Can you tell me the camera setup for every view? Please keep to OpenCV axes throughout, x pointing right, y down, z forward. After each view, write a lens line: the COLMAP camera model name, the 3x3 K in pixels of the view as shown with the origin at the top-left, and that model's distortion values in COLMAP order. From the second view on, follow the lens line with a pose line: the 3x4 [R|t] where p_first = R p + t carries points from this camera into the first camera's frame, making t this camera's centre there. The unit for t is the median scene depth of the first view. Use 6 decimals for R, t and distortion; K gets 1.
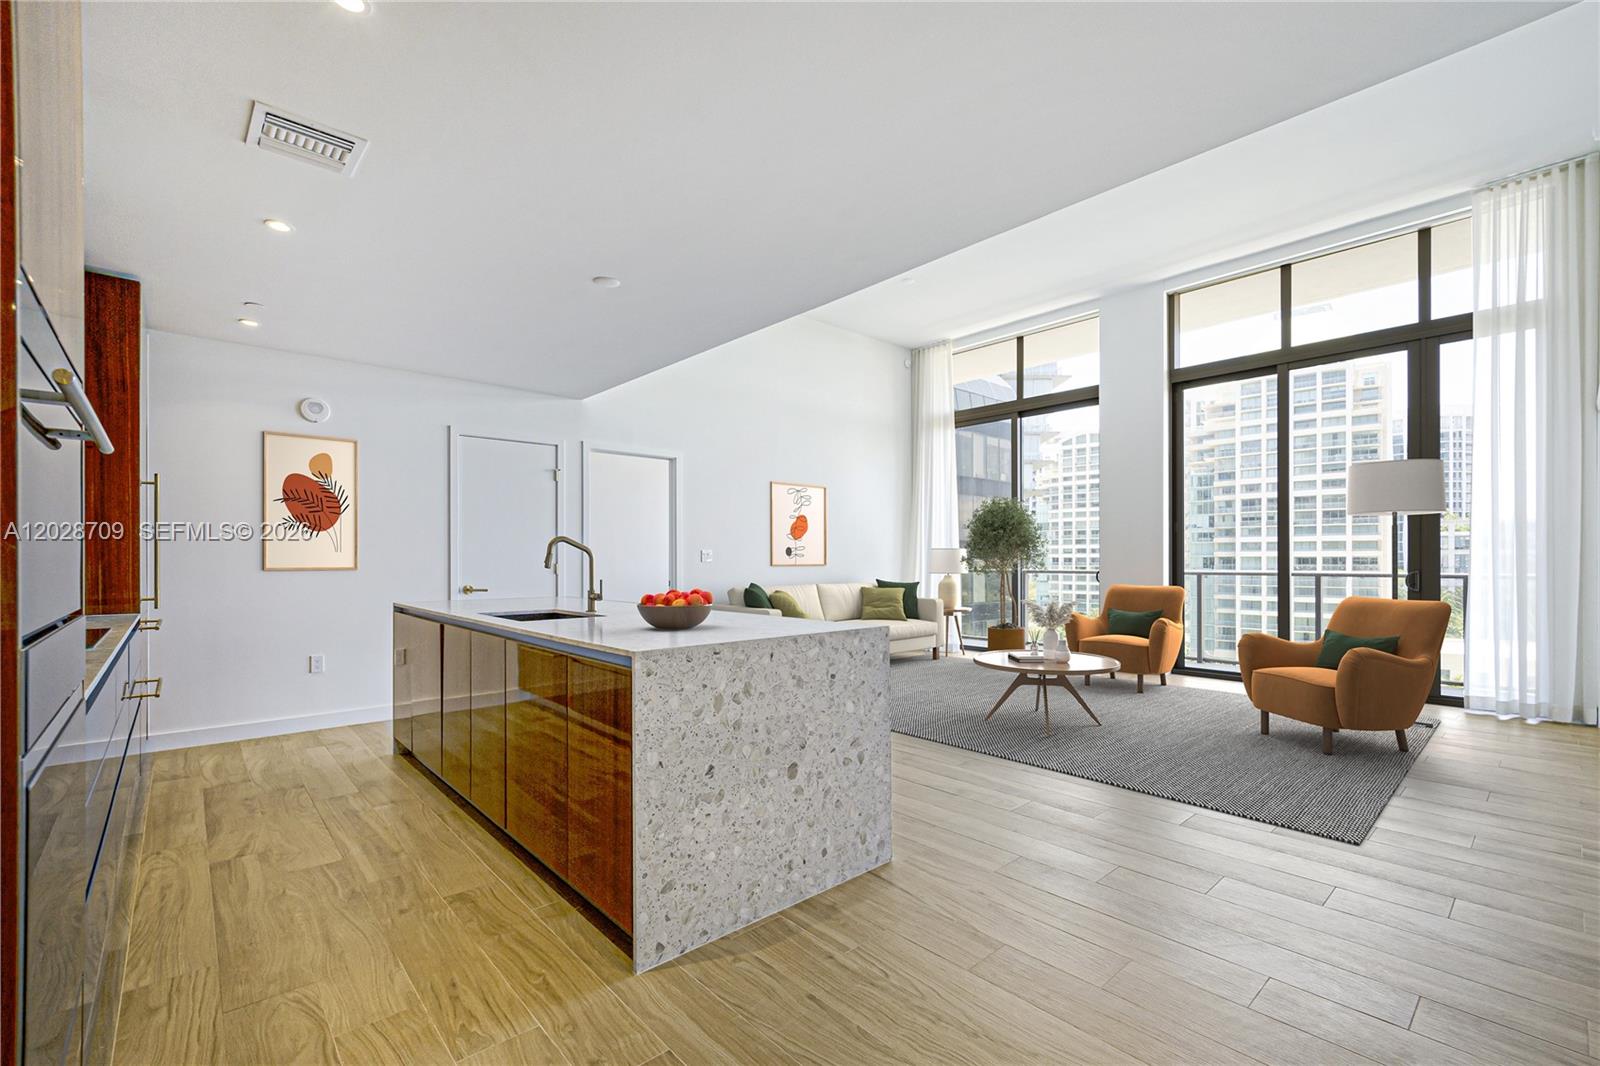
lens RADIAL K [[693.9, 0, 827.1], [0, 693.9, 558.2], [0, 0, 1]] dist [0.000771, -0.000453]
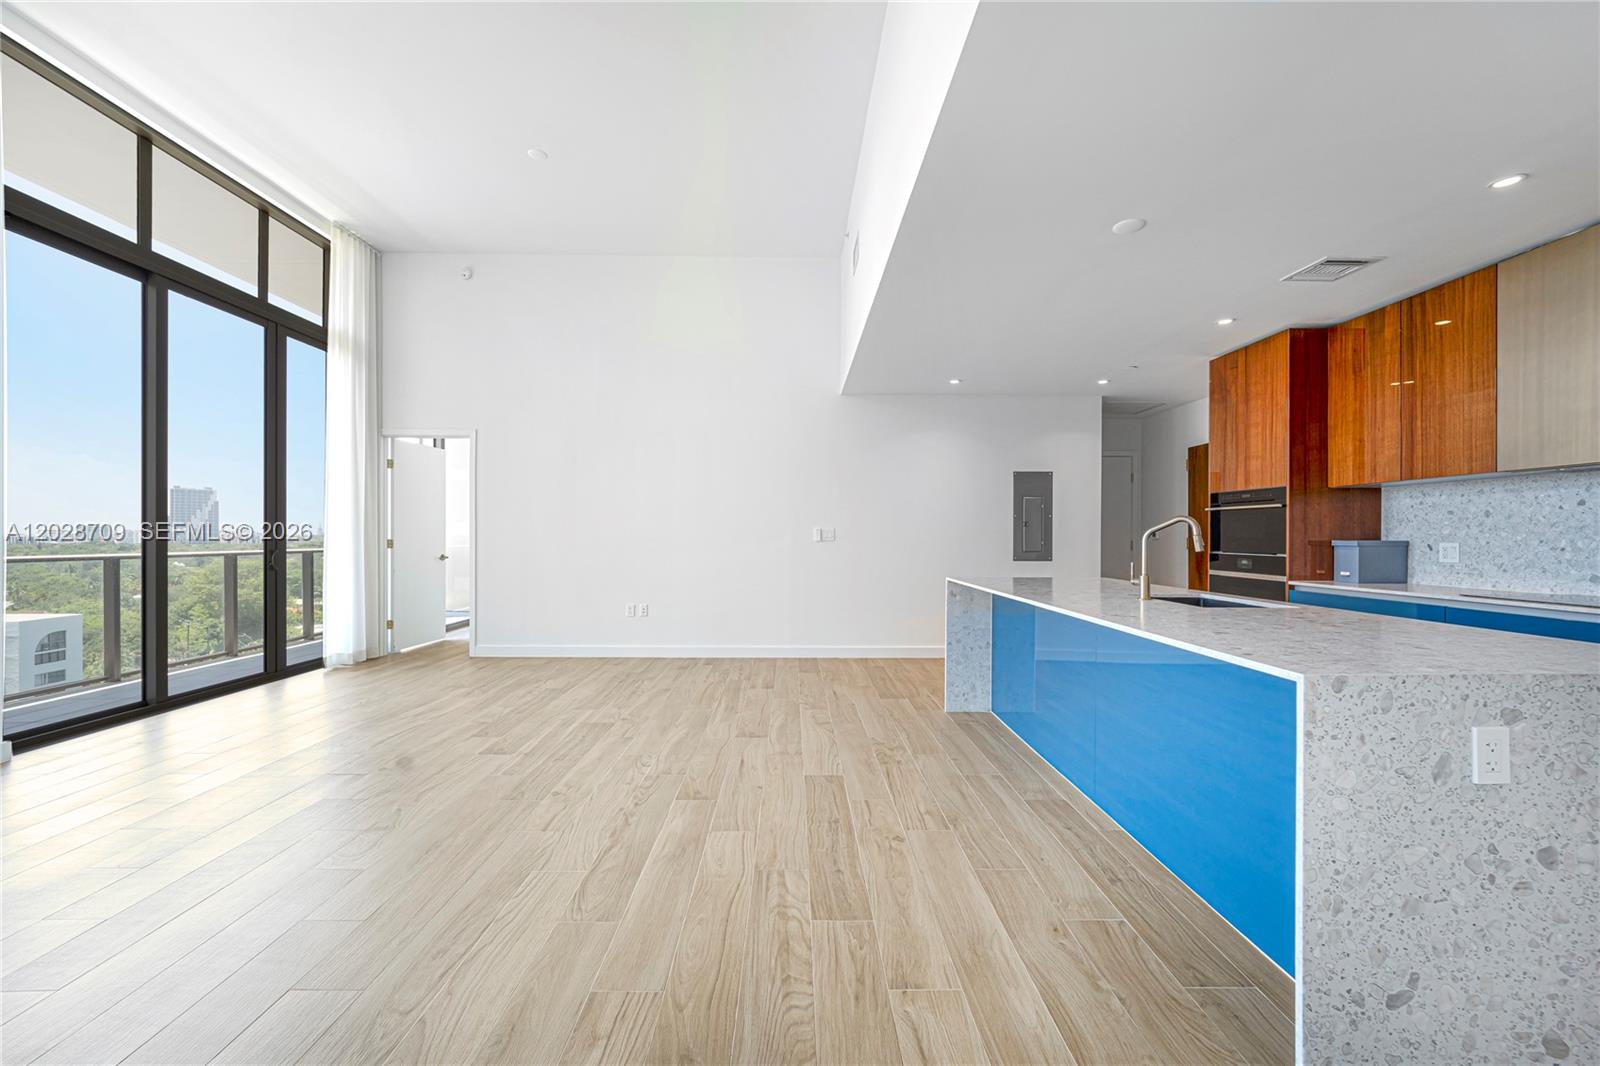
lens RADIAL K [[641.1, 0, 797.6], [0, 641.1, 534.6], [0, 0, 1]] dist [0.001146, 0.000270]
pose [[-0.736738, 0.002987, 0.676171, -0.888606], [0.001456, 0.999995, -0.002831, -0.008456], [-0.676176, -0.001101, -0.736739, 3.096138]]
